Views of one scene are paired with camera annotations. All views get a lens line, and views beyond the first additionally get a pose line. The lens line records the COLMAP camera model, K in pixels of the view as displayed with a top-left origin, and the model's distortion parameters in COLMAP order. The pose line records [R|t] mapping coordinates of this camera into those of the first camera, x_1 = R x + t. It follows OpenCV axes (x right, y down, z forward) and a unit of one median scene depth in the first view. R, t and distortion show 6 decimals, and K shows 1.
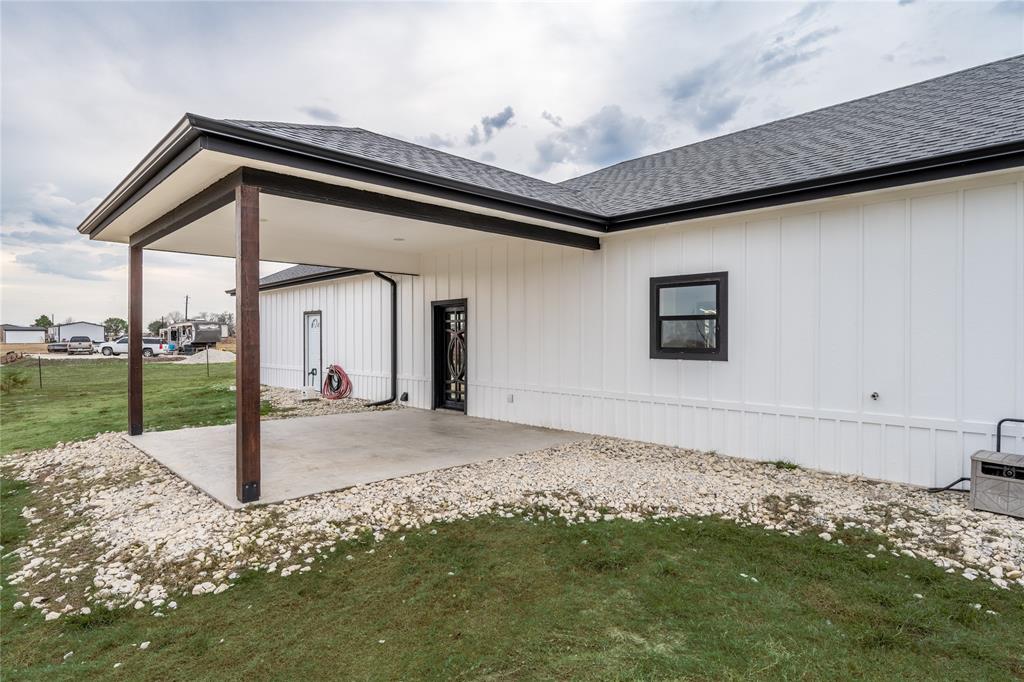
lens RADIAL K [[566.2, 0, 512.0], [0, 566.2, 341.0], [0, 0, 1]] dist [0.000647, 0.000052]
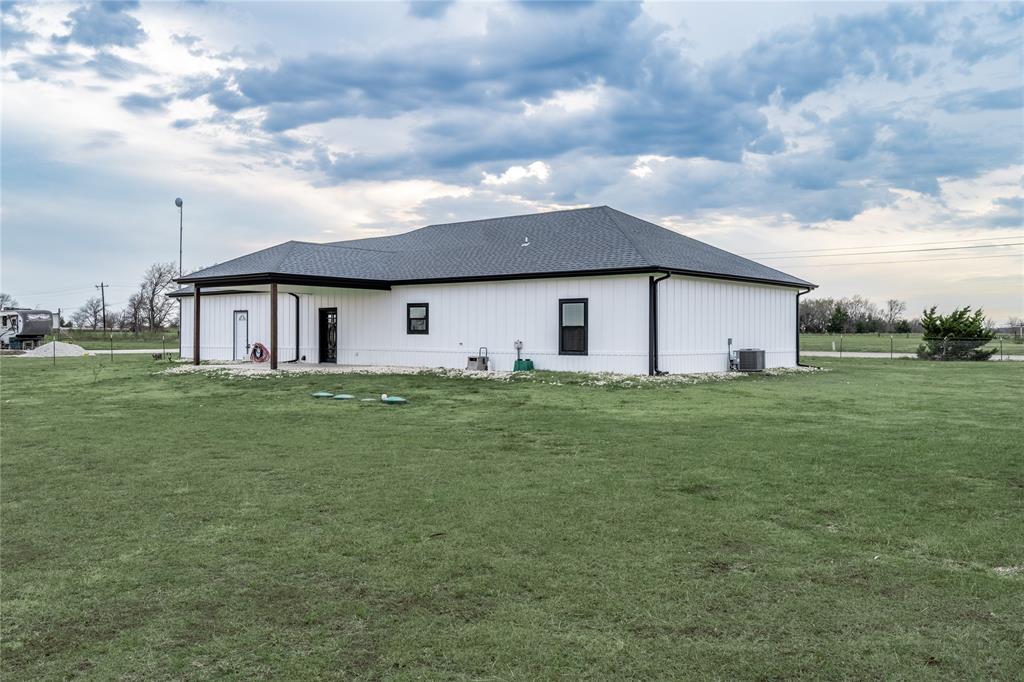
lens RADIAL K [[888.0, 0, 512.0], [0, 888.0, 341.0], [0, 0, 1]] dist [-0.002738, -0.001788]
pose [[0.994791, 0.002784, 0.101901, 0.203865], [-0.003011, 0.999993, 0.002076, 0.034557], [-0.101895, -0.002372, 0.994792, -2.059681]]
